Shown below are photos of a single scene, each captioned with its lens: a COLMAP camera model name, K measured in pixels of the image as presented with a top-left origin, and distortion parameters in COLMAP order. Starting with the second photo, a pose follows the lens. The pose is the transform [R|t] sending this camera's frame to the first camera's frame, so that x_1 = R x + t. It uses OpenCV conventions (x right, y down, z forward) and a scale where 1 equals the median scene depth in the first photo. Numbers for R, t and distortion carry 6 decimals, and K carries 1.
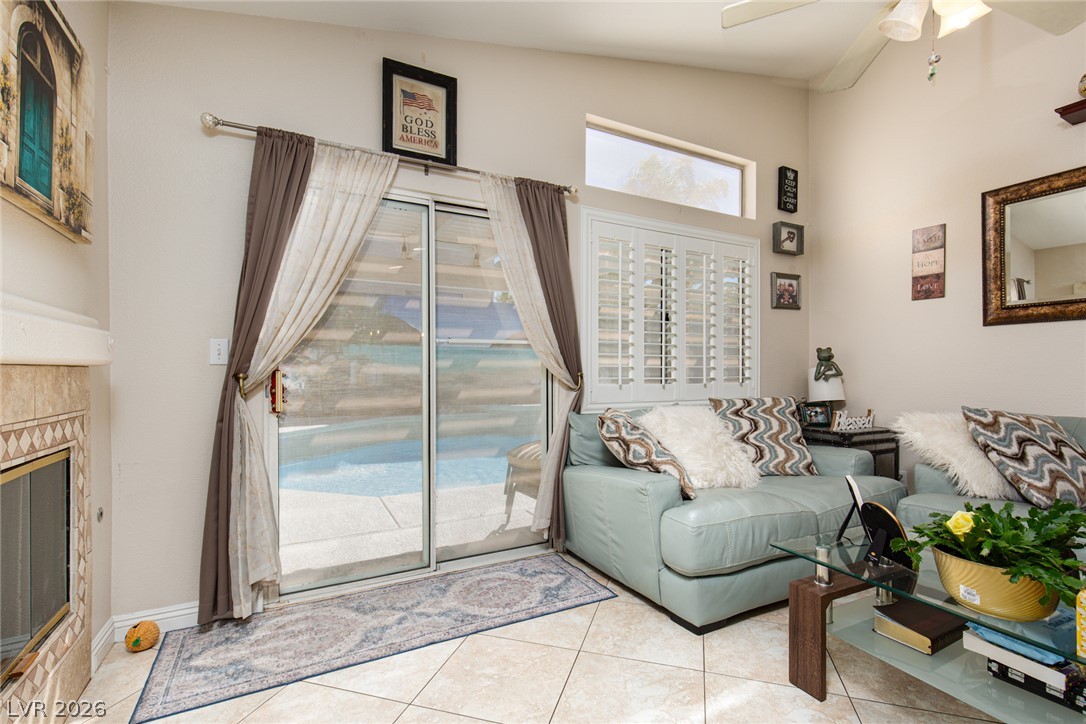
lens RADIAL K [[490.2, 0, 545.5], [0, 490.2, 368.8], [0, 0, 1]] dist [0.002063, -0.001160]
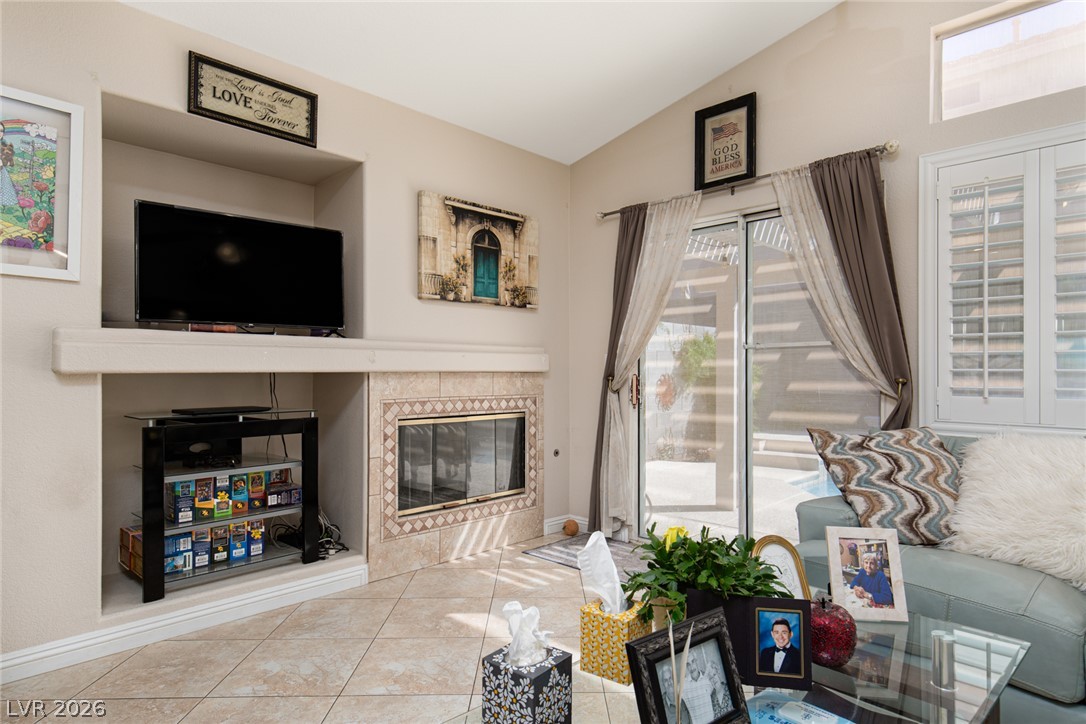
lens RADIAL K [[619.7, 0, 543.3], [0, 619.7, 364.0], [0, 0, 1]] dist [0.008252, 0.000382]
pose [[0.293648, -0.014472, -0.955804, 0.935709], [0.001343, 0.999891, -0.014727, -0.001143], [0.955913, 0.003041, 0.293636, 0.195978]]
